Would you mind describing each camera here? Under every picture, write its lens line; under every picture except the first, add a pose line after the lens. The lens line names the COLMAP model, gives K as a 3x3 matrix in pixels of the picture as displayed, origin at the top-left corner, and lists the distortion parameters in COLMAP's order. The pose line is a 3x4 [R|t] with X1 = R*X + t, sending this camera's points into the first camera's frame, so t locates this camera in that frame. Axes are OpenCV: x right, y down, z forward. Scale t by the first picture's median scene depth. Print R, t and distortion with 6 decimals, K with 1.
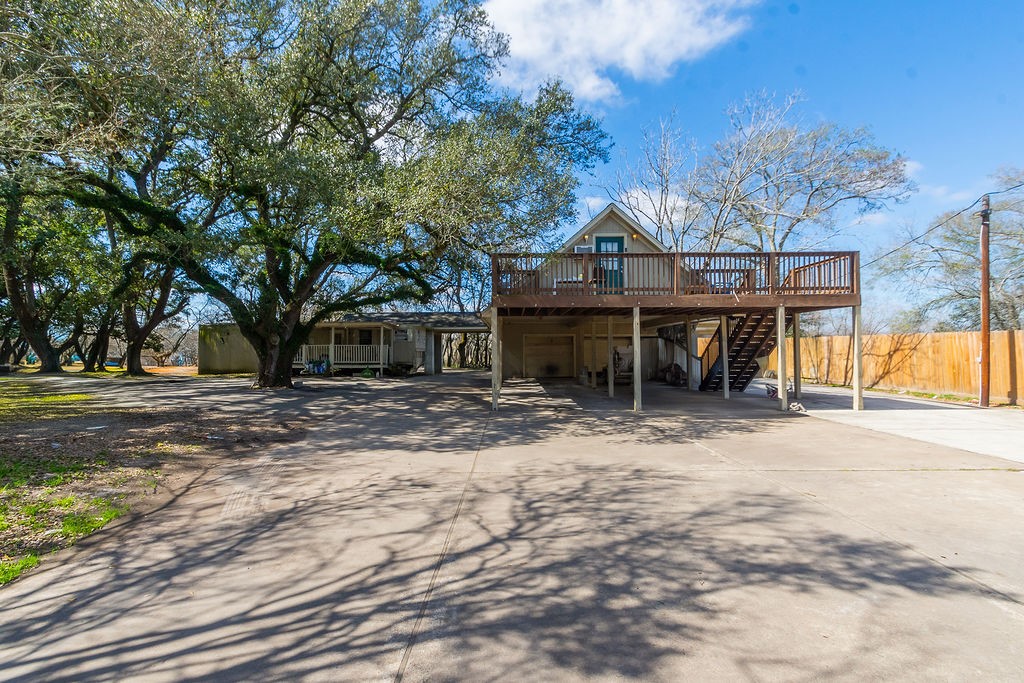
lens RADIAL K [[474.8, 0, 512.0], [0, 474.8, 341.5], [0, 0, 1]] dist [0.002038, -0.000433]
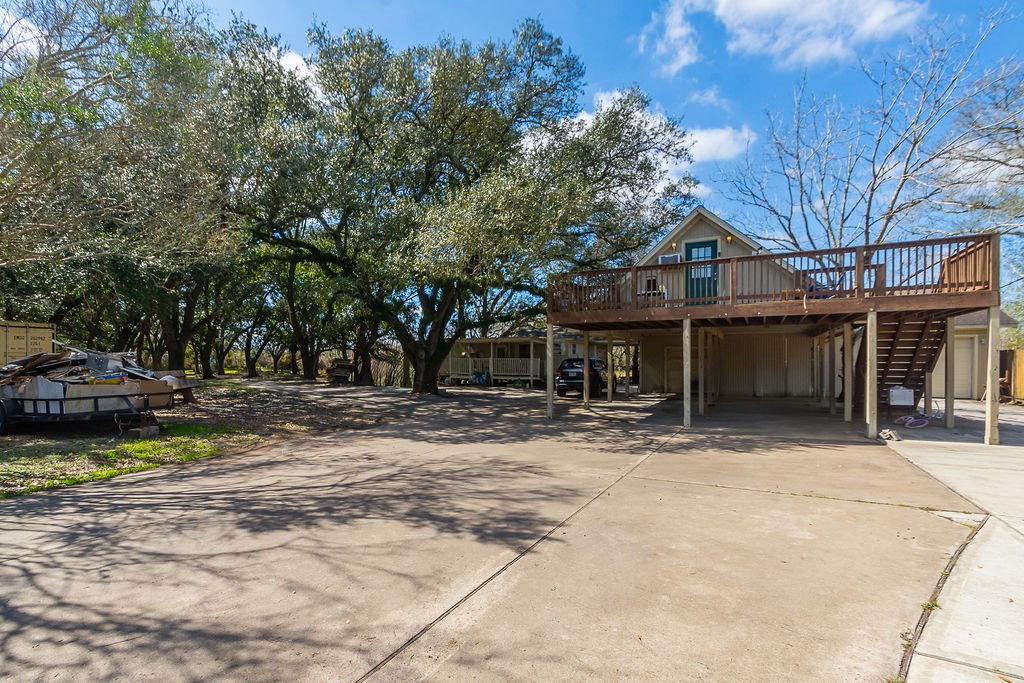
lens RADIAL K [[504.4, 0, 512.5], [0, 504.4, 368.1], [0, 0, 1]] dist [-0.000502, -0.000605]
pose [[0.888174, 0.008748, -0.459425, 1.082162], [0.003611, 0.999655, 0.026015, -0.004084], [0.459494, -0.024765, 0.887836, -0.159337]]
